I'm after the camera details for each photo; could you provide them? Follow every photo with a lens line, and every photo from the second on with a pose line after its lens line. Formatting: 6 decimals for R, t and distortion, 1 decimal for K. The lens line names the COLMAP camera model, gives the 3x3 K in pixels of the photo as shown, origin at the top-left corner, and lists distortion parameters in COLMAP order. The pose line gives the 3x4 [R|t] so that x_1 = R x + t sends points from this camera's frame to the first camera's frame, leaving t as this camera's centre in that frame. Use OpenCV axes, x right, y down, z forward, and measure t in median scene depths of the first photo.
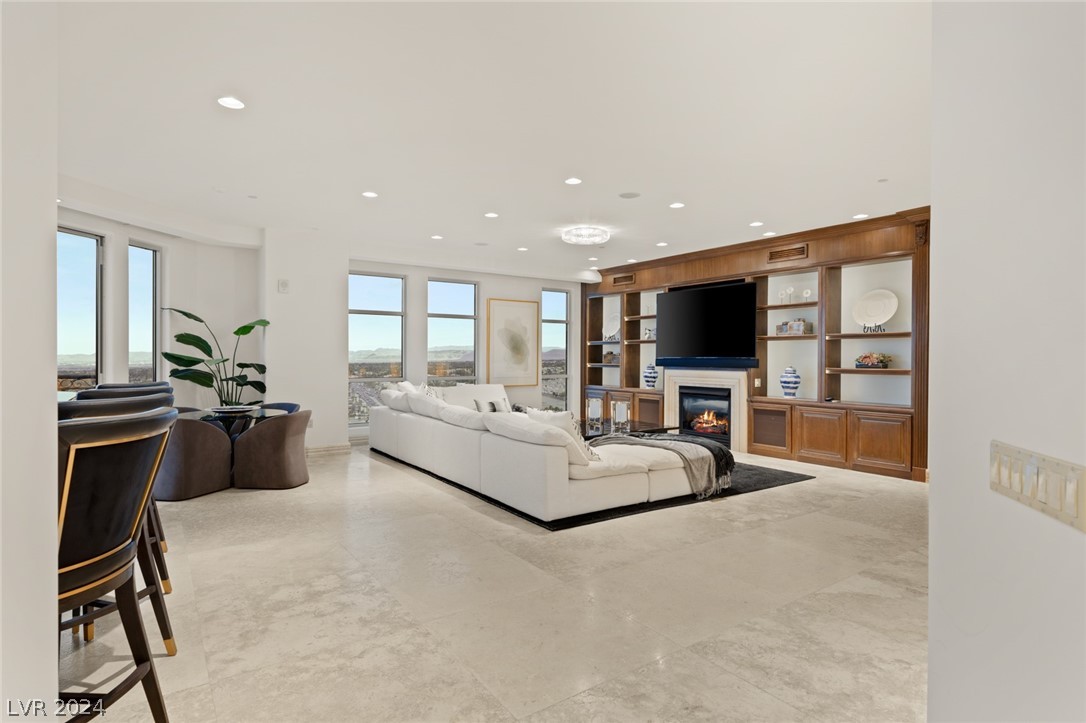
lens RADIAL K [[563.2, 0, 542.3], [0, 563.2, 358.5], [0, 0, 1]] dist [0.003350, 0.000435]
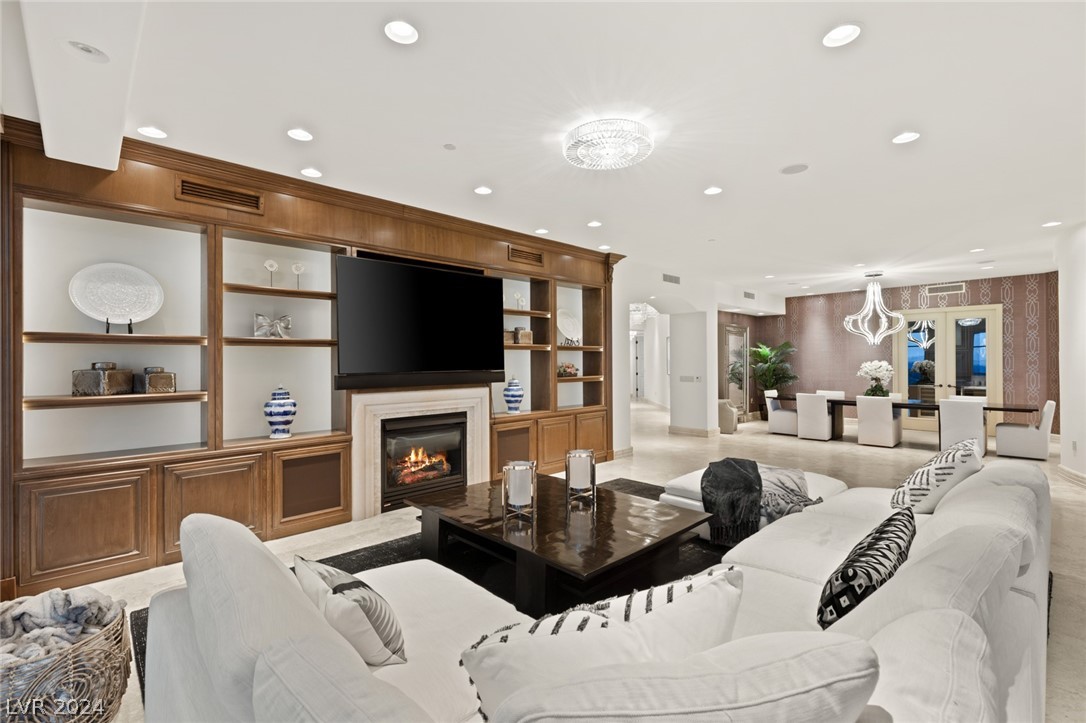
lens RADIAL K [[485.4, 0, 546.8], [0, 485.4, 358.0], [0, 0, 1]] dist [0.007699, -0.001833]
pose [[-0.157303, 0.003069, 0.987546, -0.352424], [0.006410, 0.999977, -0.002087, -0.017610], [-0.987530, 0.006002, -0.157319, 1.085282]]
